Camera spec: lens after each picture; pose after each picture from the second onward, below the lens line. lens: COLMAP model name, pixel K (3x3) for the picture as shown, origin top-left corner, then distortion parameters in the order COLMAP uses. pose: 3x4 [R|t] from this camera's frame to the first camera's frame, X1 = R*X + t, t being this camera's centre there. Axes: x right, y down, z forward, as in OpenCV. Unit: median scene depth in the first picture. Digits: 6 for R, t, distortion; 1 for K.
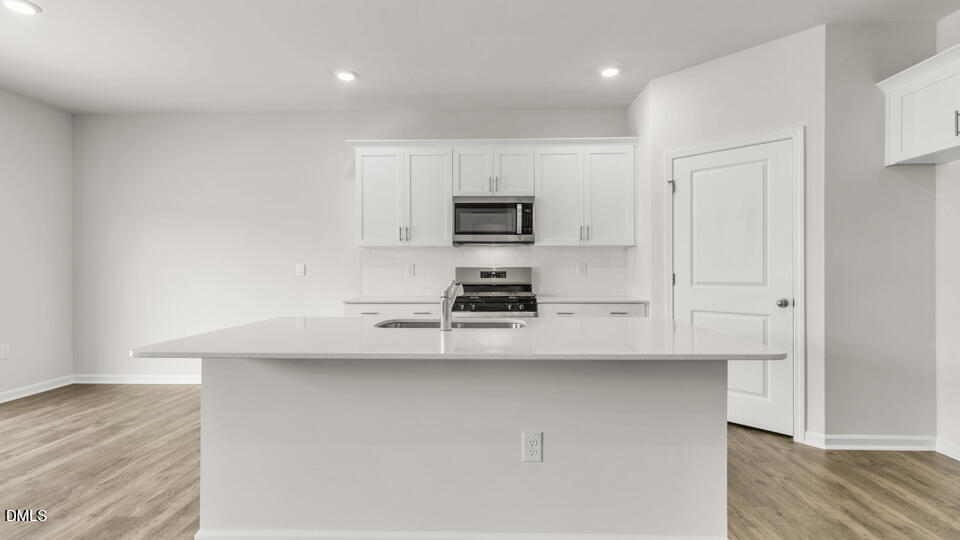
lens RADIAL K [[454.4, 0, 480.0], [0, 454.4, 270.0], [0, 0, 1]] dist [0.002550, 0.001382]
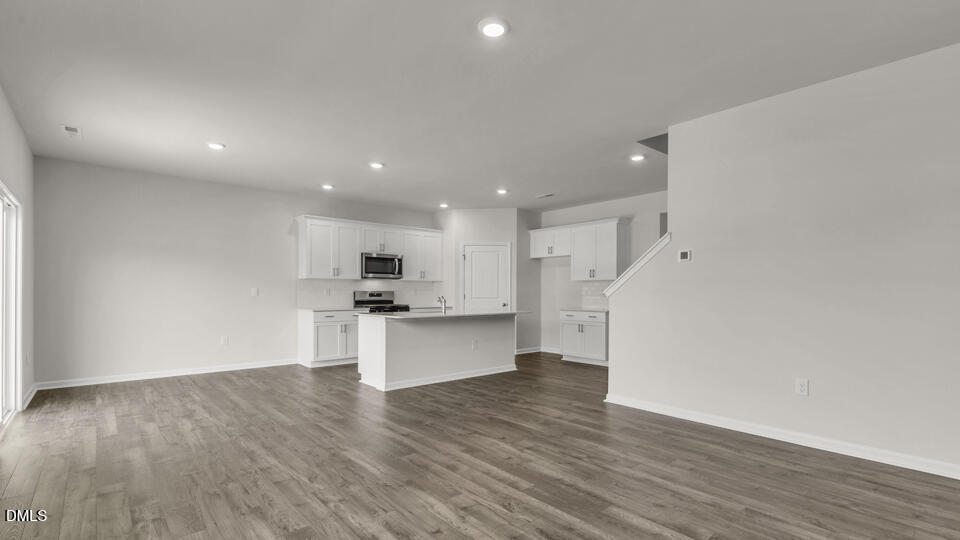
lens RADIAL K [[414.3, 0, 499.6], [0, 414.3, 295.9], [0, 0, 1]] dist [-0.001162, -0.000125]
pose [[0.711786, -0.001299, 0.702395, -0.852480], [-0.002312, 0.999989, 0.004193, 0.005543], [-0.702393, -0.004608, 0.711775, -0.585743]]
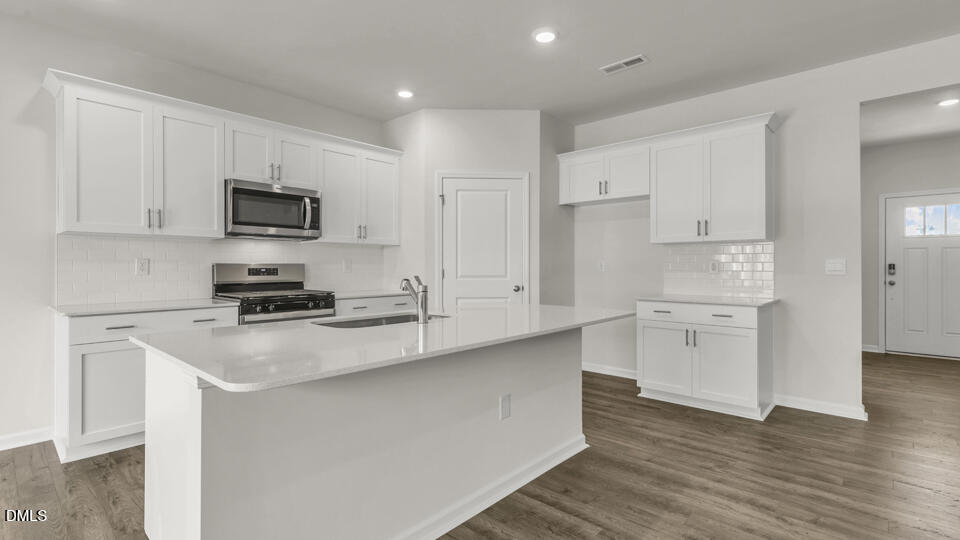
lens RADIAL K [[441.4, 0, 492.0], [0, 441.4, 266.1], [0, 0, 1]] dist [0.001352, -0.000145]
pose [[0.642511, 0.000464, 0.766276, -0.375589], [0.001212, 0.999998, -0.001621, 0.001081], [-0.766275, 0.001971, 0.642510, 0.105229]]
